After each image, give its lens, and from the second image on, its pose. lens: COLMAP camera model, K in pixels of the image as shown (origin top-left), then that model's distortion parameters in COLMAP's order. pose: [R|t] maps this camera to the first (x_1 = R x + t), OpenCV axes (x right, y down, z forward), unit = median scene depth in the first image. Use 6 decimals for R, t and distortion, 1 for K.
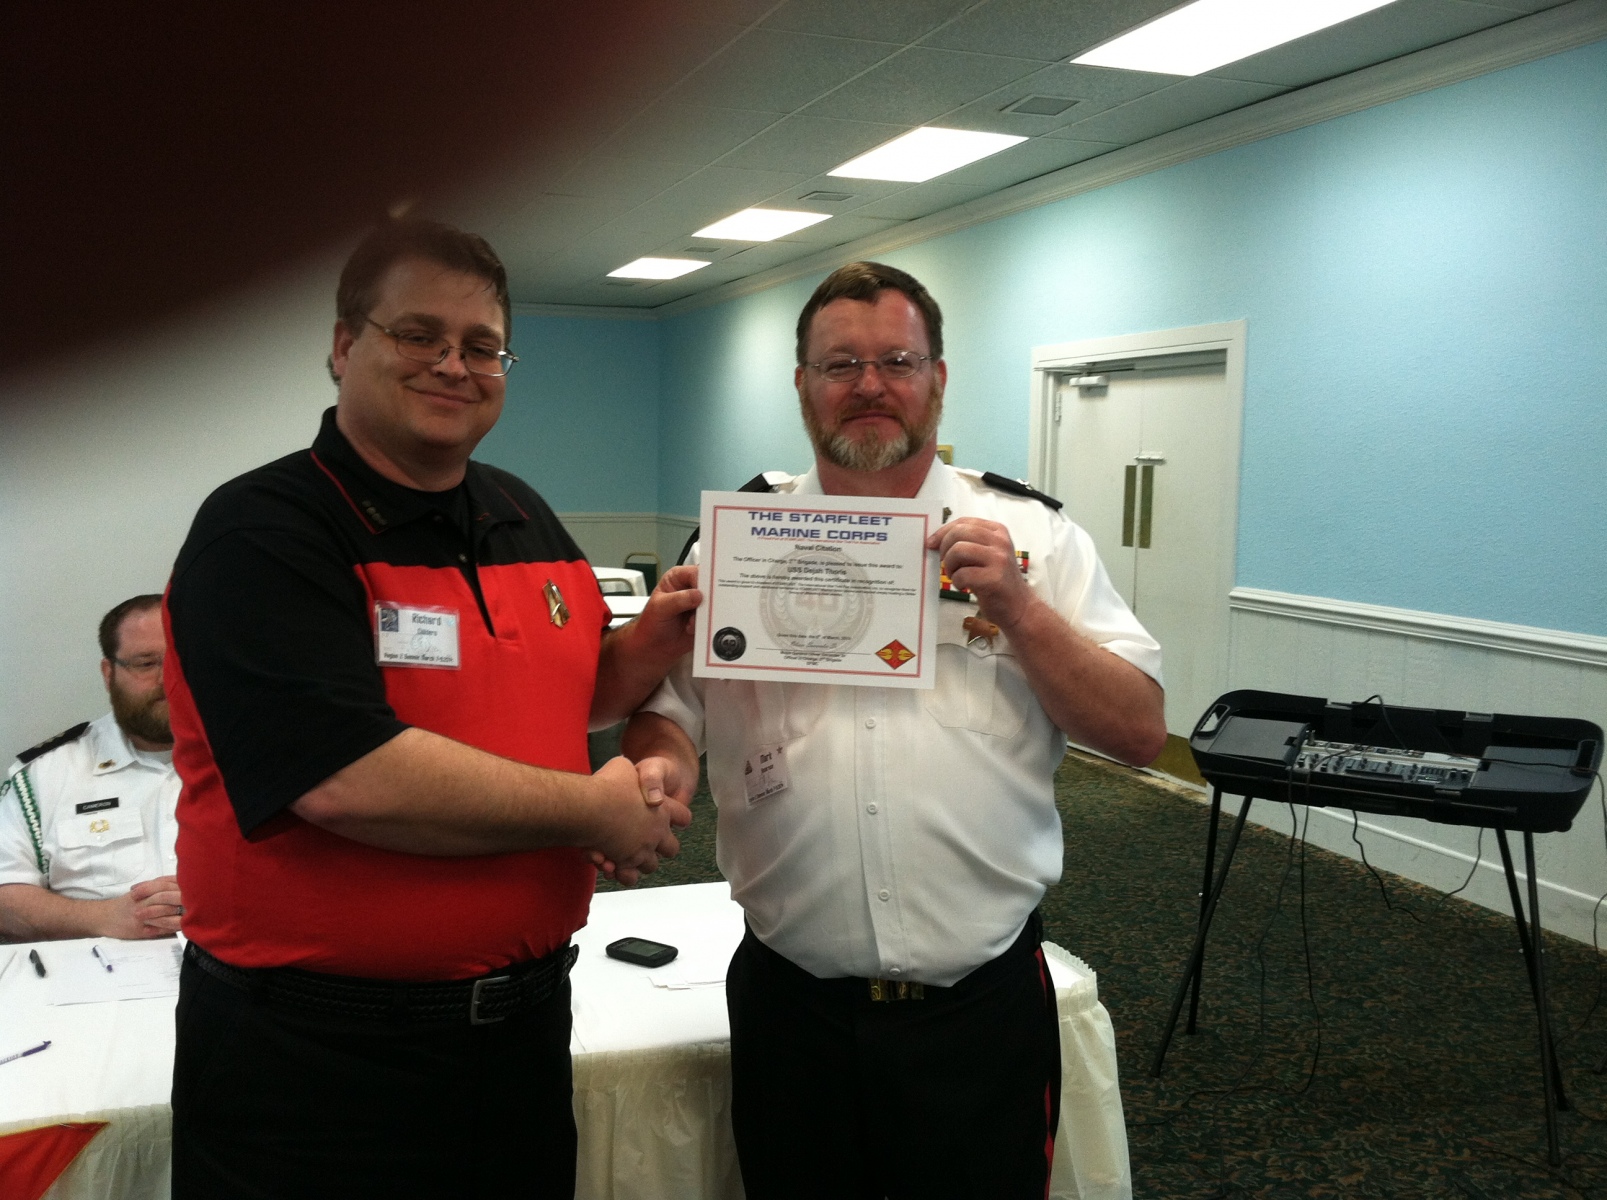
lens RADIAL K [[1604.1, 0, 794.4], [0, 1604.1, 605.6], [0, 0, 1]] dist [-0.014200, -0.114866]
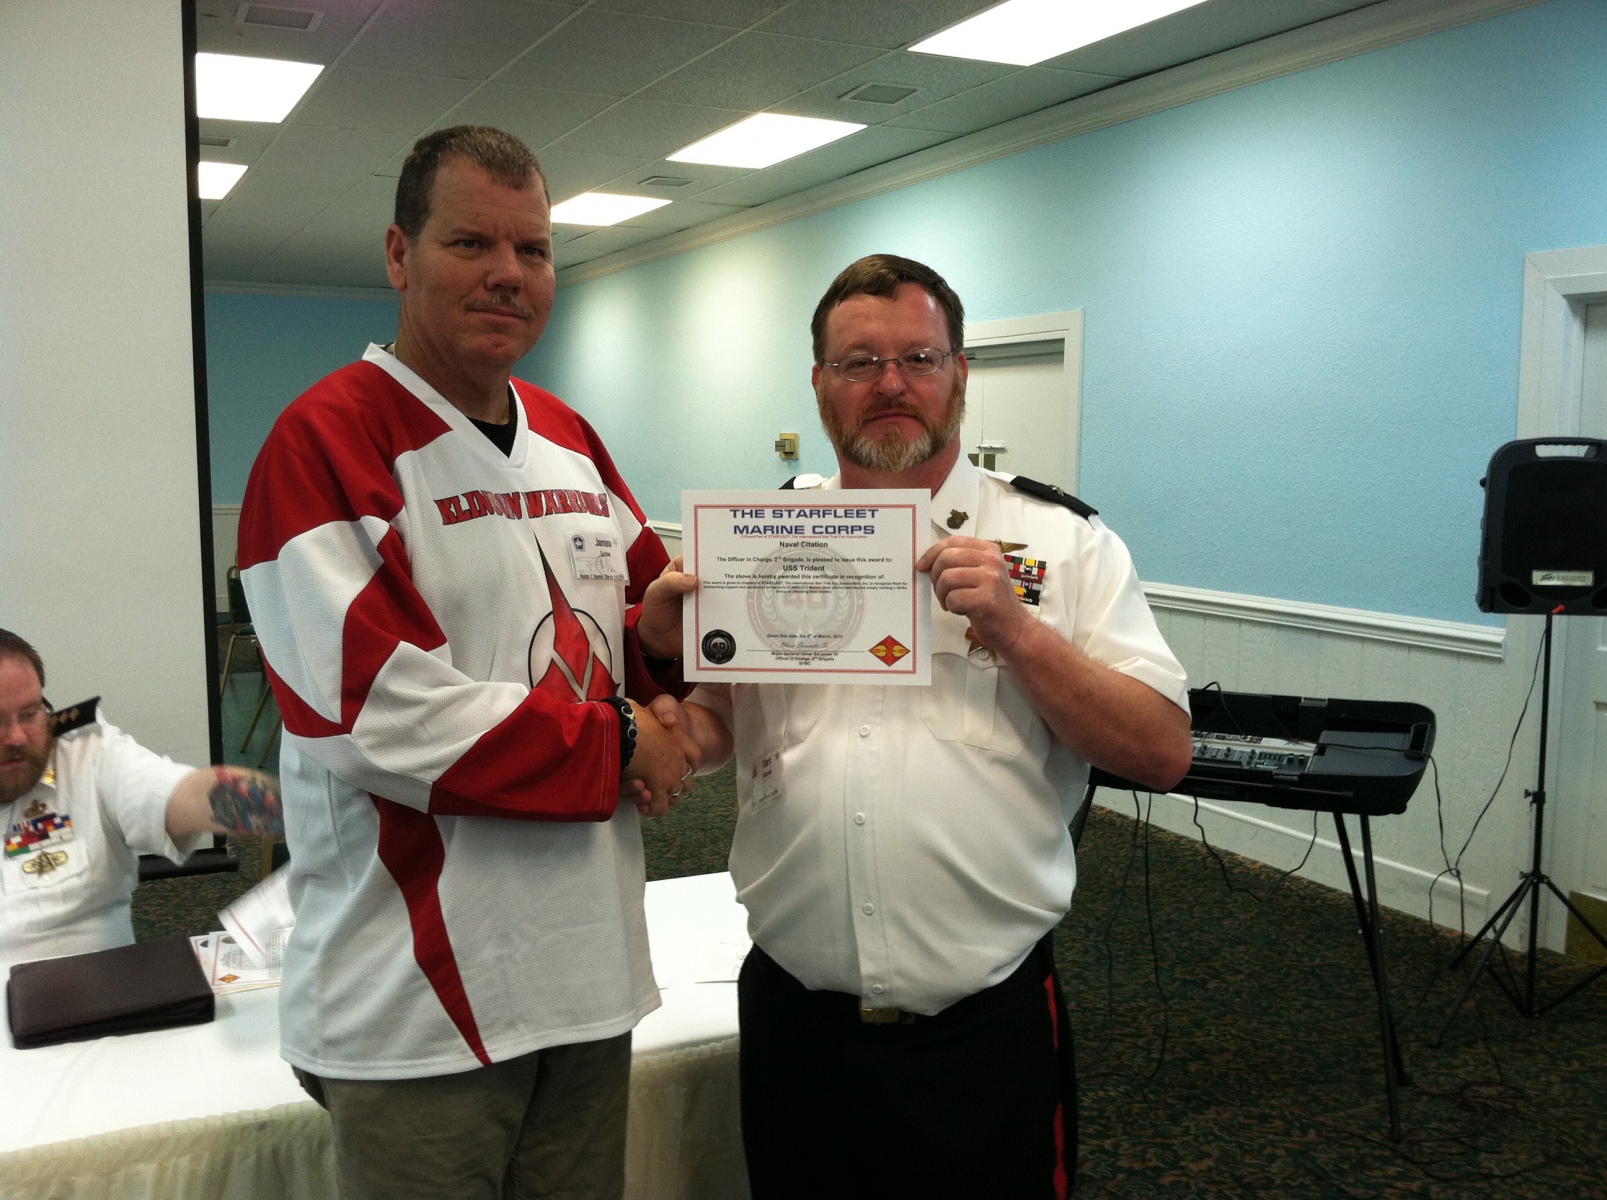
lens RADIAL K [[1596.1, 0, 811.6], [0, 1596.1, 600.9], [0, 0, 1]] dist [0.040003, -0.201282]
pose [[0.994245, -0.015541, 0.106000, 0.001939], [0.014784, 0.999859, 0.007923, -0.007467], [-0.106108, -0.006310, 0.994335, 0.016085]]
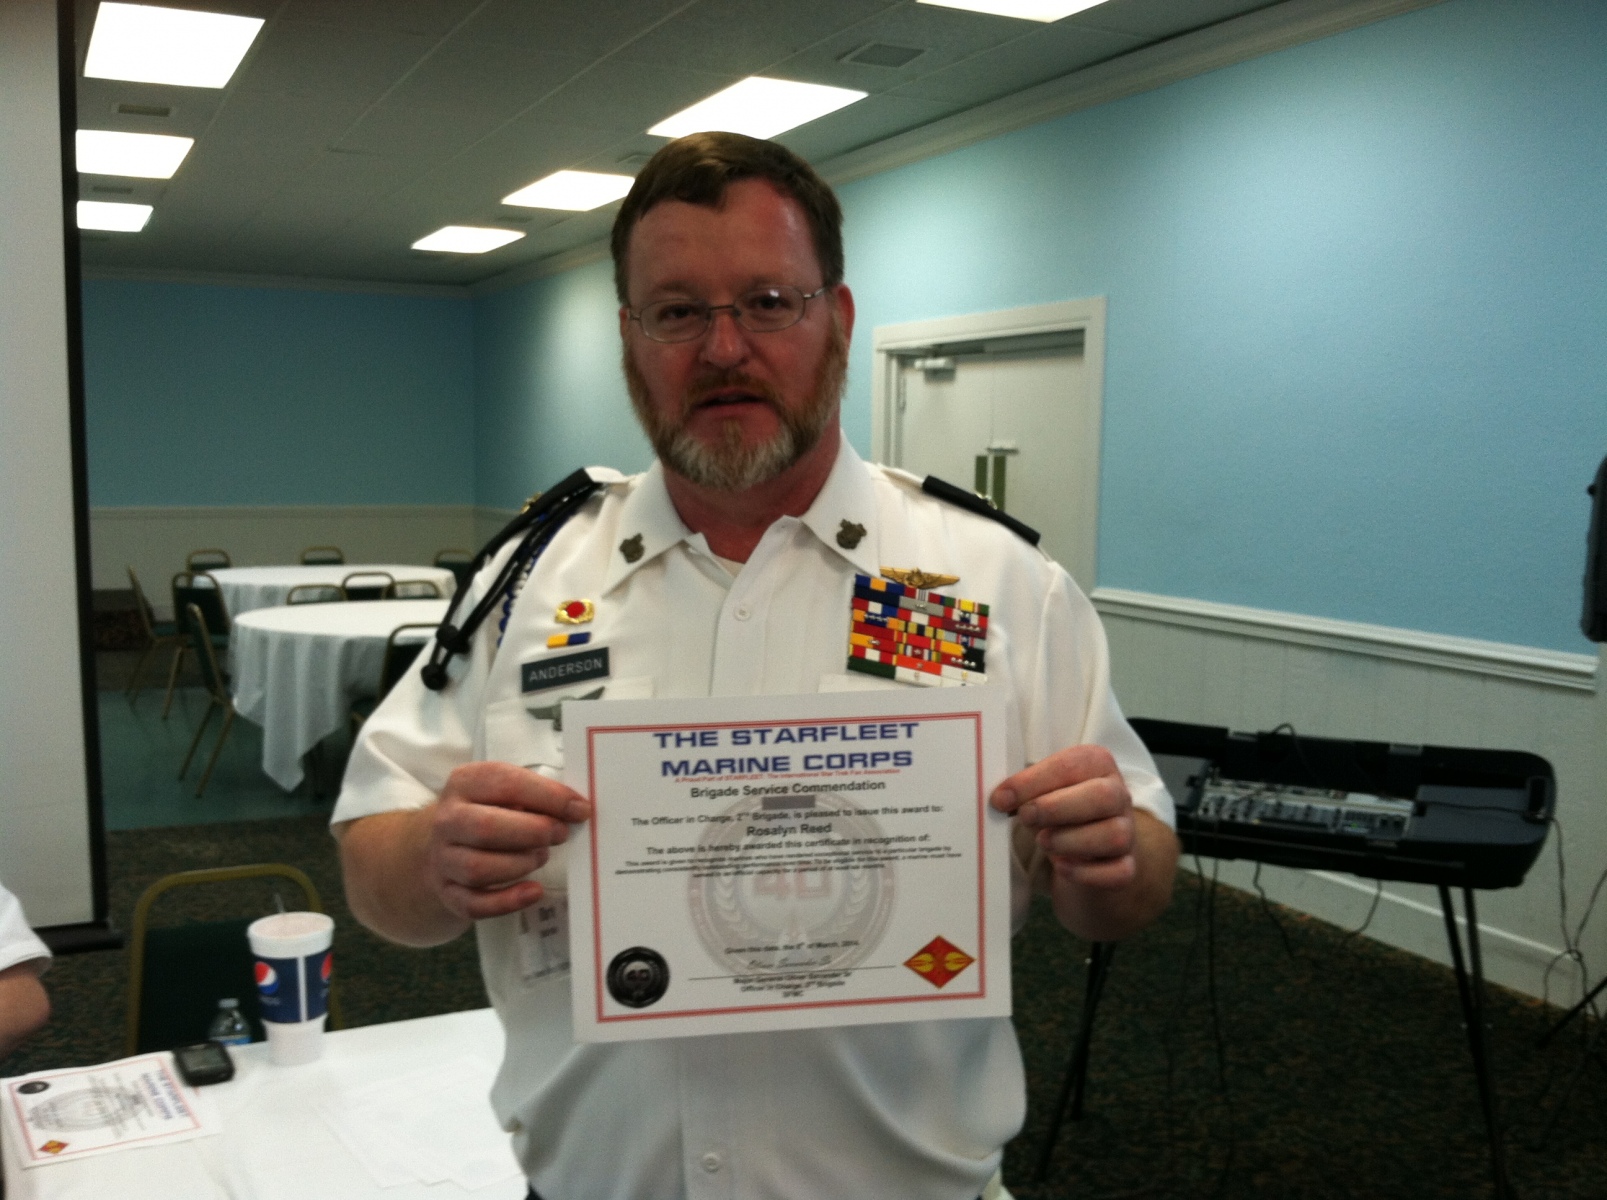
lens RADIAL K [[1605.0, 0, 818.8], [0, 1605.0, 601.1], [0, 0, 1]] dist [0.057673, -0.265824]
pose [[0.992963, -0.010776, 0.117934, 0.012762], [0.010256, 0.999935, 0.005022, -0.017276], [-0.117981, -0.003777, 0.993009, 0.169204]]
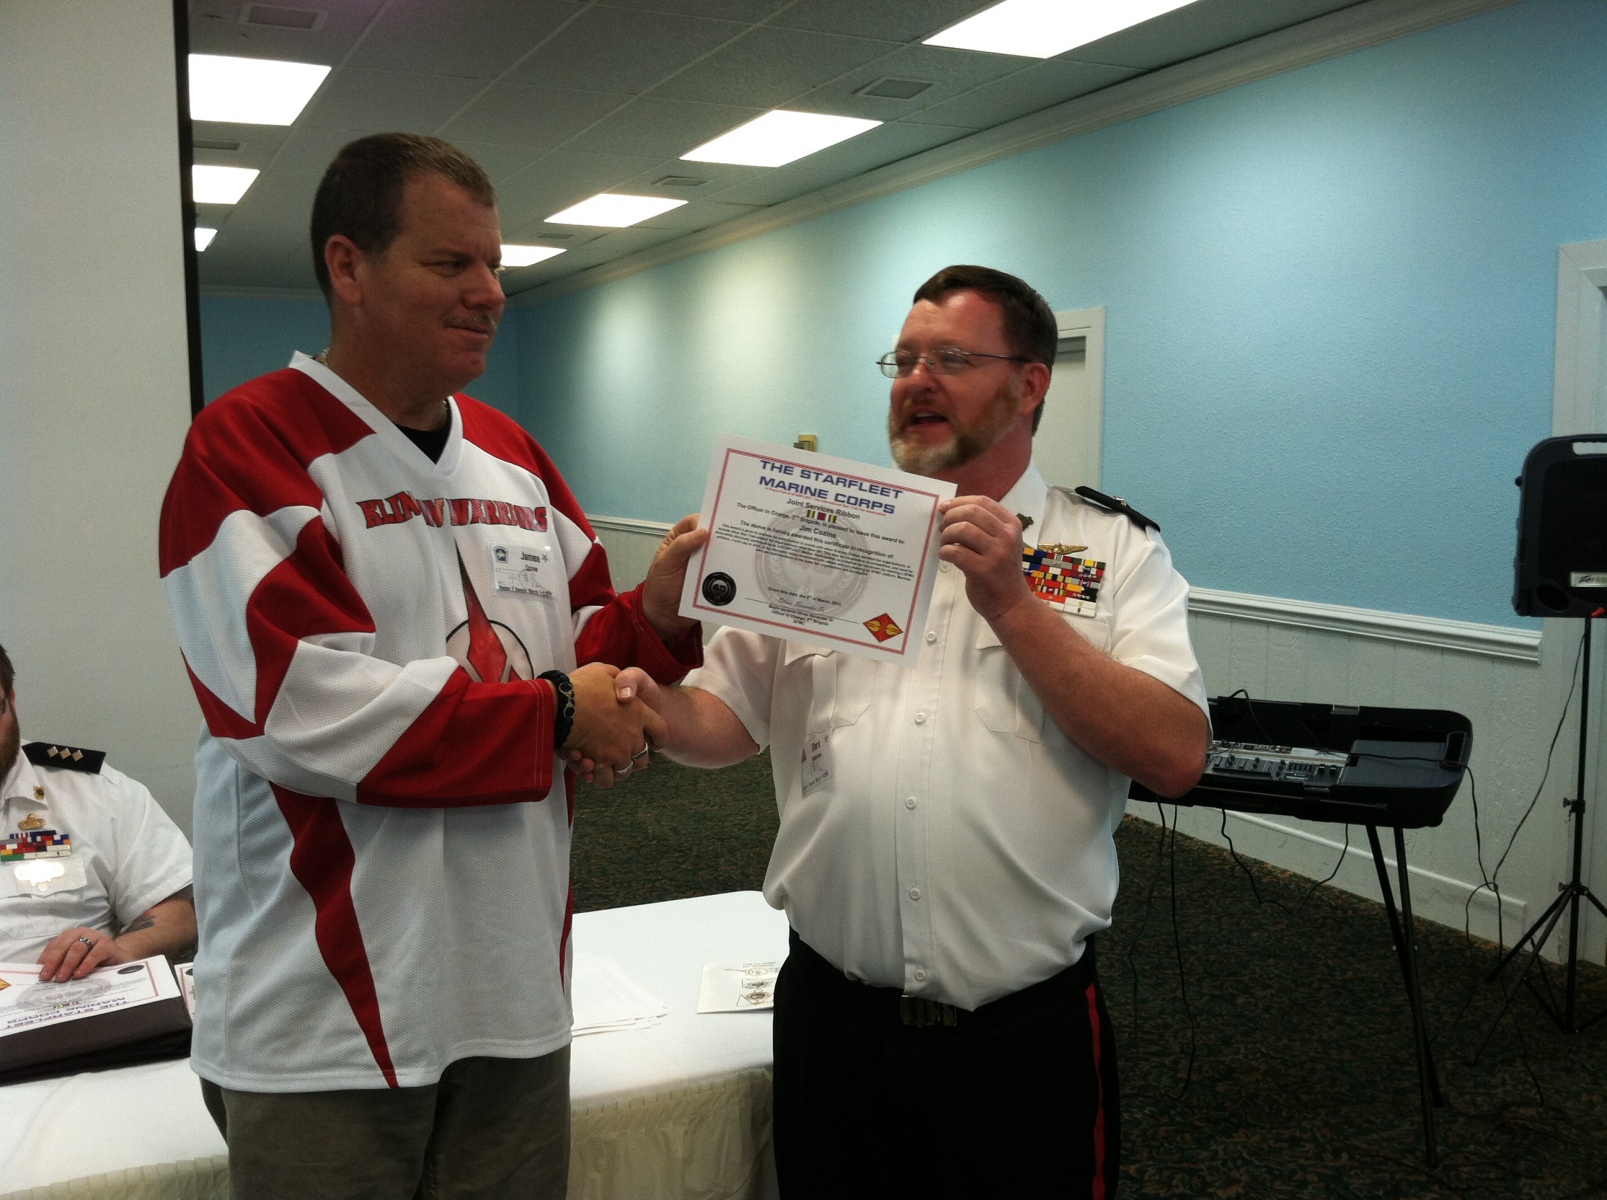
lens RADIAL K [[1596.1, 0, 811.6], [0, 1596.1, 600.9], [0, 0, 1]] dist [0.040003, -0.201282]
pose [[0.995766, -0.021186, 0.089448, 0.013321], [0.020643, 0.999762, 0.006989, -0.010860], [-0.089575, -0.005113, 0.995967, 0.043162]]
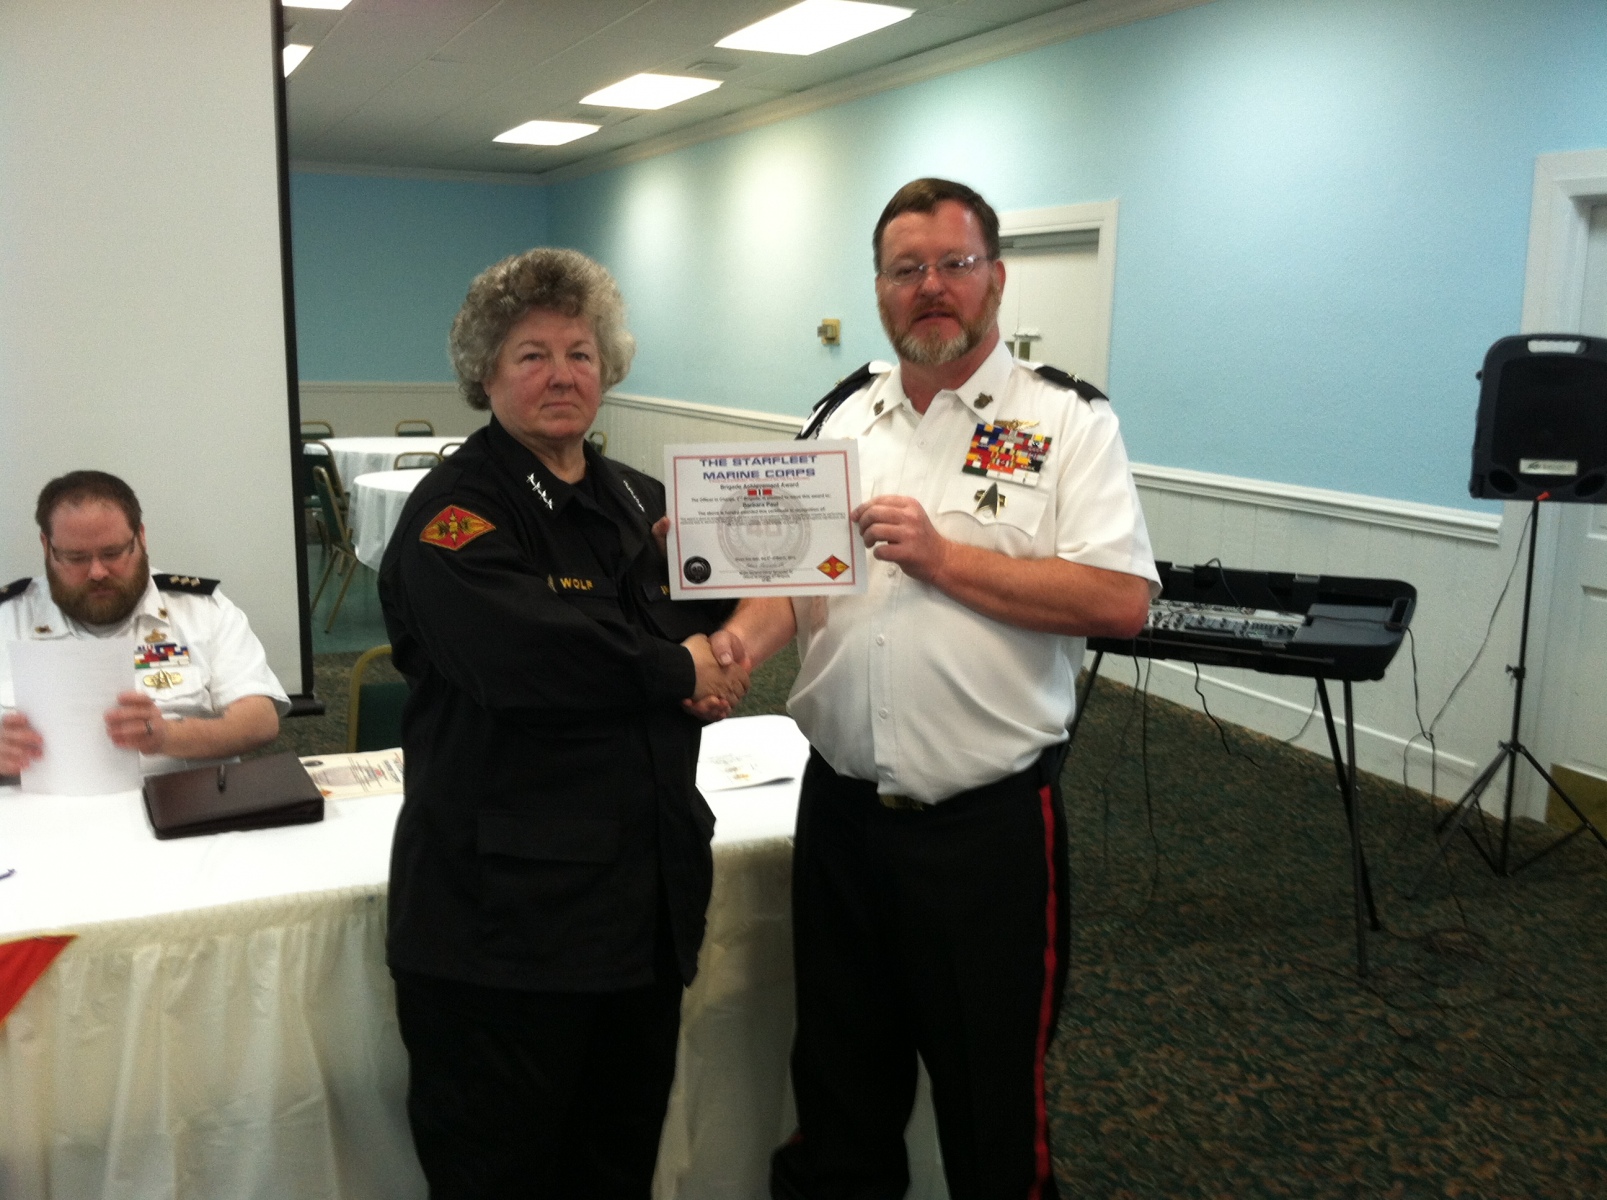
lens RADIAL K [[1605.0, 0, 805.4], [0, 1605.0, 603.3], [0, 0, 1]] dist [0.065895, -0.279019]
pose [[0.997141, -0.005069, 0.075387, 0.000073], [-0.000949, 0.996828, 0.079575, -0.001222], [-0.075552, -0.079419, 0.993974, -0.079046]]
